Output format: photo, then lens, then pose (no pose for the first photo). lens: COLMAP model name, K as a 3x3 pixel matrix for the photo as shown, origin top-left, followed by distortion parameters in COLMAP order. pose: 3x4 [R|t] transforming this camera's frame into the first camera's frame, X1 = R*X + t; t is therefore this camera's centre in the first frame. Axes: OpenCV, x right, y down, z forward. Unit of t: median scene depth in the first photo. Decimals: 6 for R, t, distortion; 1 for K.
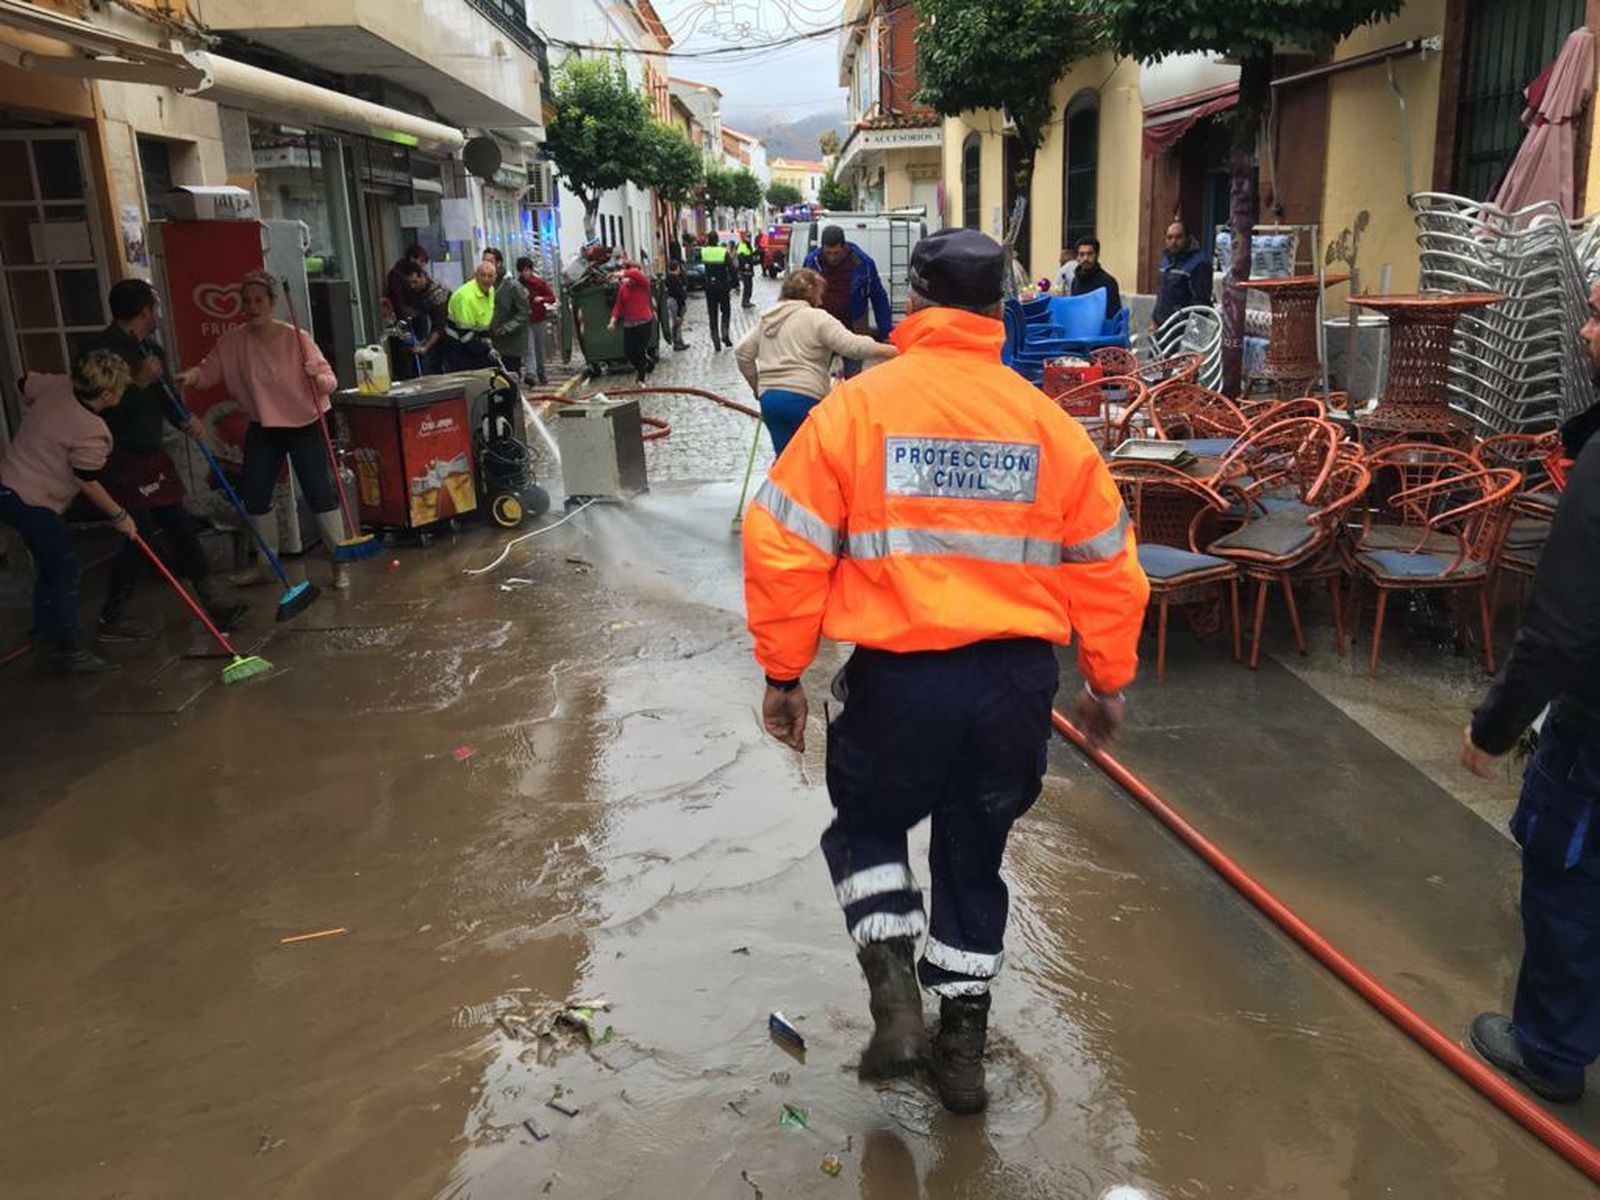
lens RADIAL K [[1404.7, 0, 803.0], [0, 1404.7, 609.3], [0, 0, 1]] dist [0.103861, -0.113121]
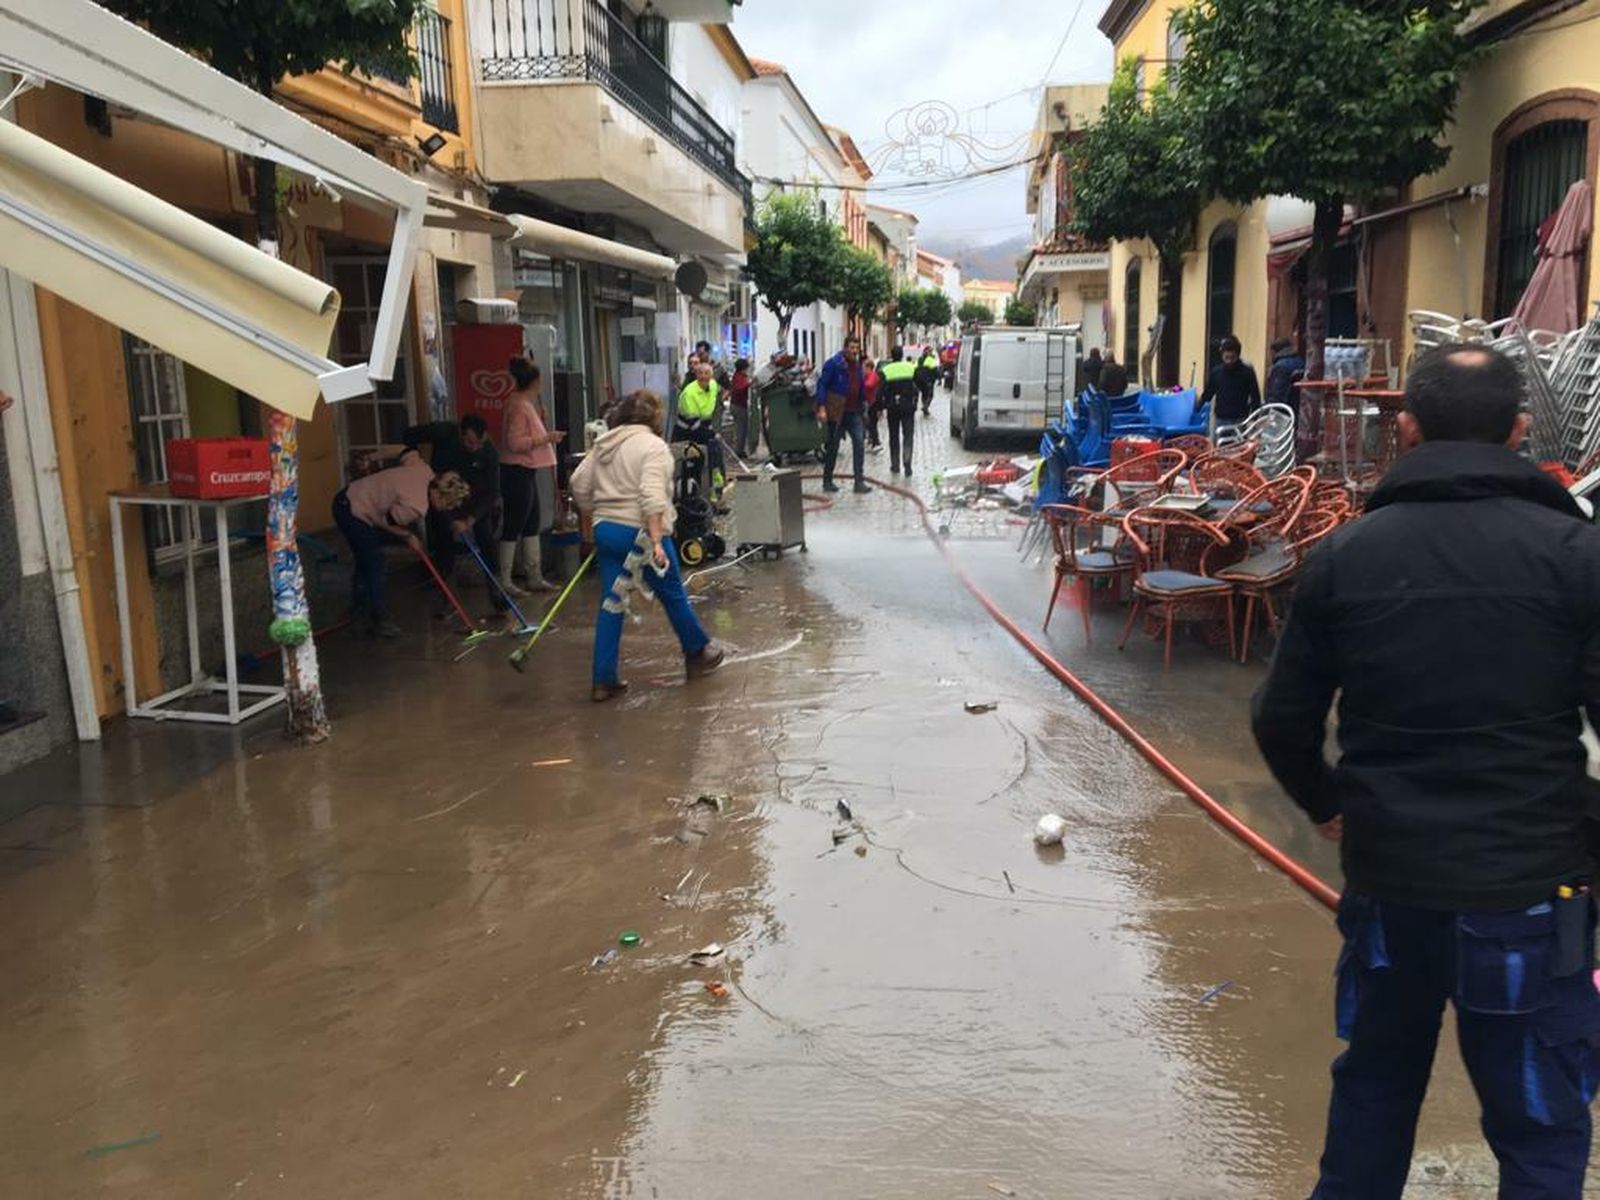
lens RADIAL K [[1404.7, 0, 805.4], [0, 1404.7, 600.4], [0, 0, 1]] dist [0.103861, -0.113121]
pose [[0.990868, 0.037396, -0.129544, 0.036785], [-0.048162, 0.995550, -0.080994, 0.046696], [0.125939, 0.086494, 0.988260, -0.148943]]
